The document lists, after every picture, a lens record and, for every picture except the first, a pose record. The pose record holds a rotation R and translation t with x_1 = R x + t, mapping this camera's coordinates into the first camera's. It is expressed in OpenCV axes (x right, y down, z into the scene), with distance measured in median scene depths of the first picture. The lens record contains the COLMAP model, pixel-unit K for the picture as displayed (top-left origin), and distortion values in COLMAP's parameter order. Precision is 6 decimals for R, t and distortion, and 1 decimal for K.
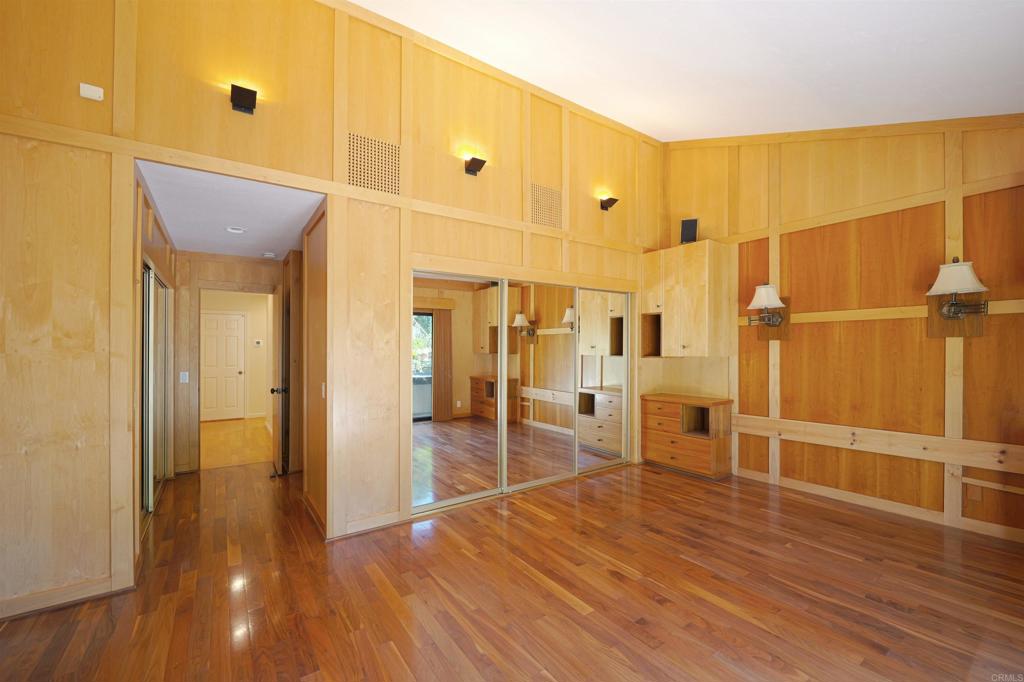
lens RADIAL K [[419.5, 0, 514.0], [0, 419.5, 346.9], [0, 0, 1]] dist [-0.010466, -0.000010]
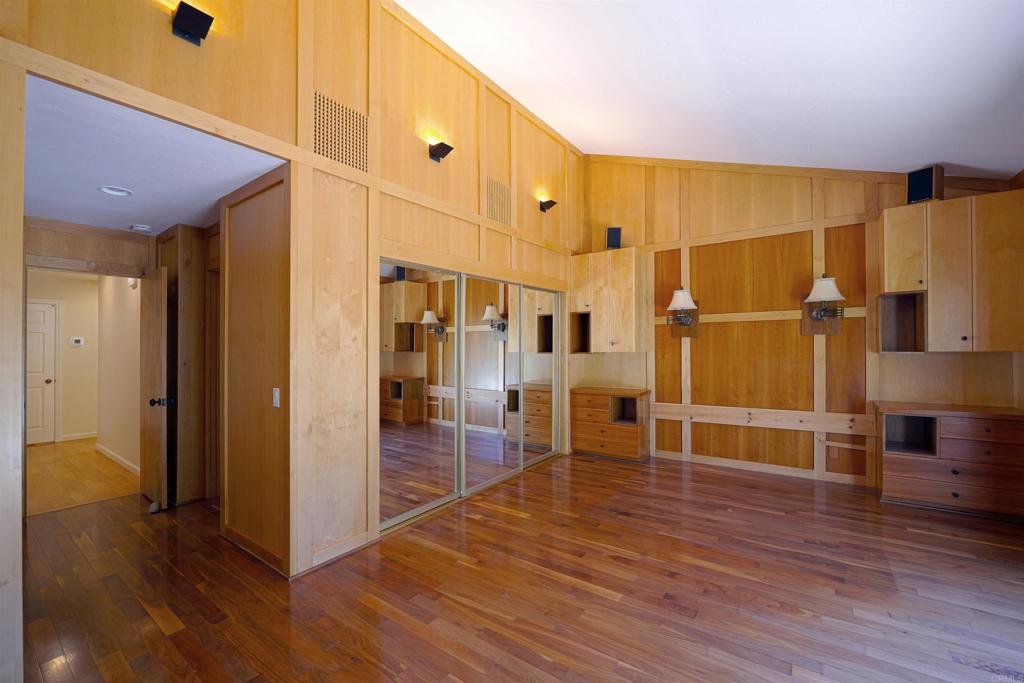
lens RADIAL K [[419.5, 0, 513.2], [0, 419.5, 342.7], [0, 0, 1]] dist [-0.010466, -0.000010]
pose [[0.945644, -0.004146, 0.325177, -0.256651], [0.005902, 0.999973, -0.004412, 0.001986], [-0.325150, 0.006091, 0.945643, 0.063402]]
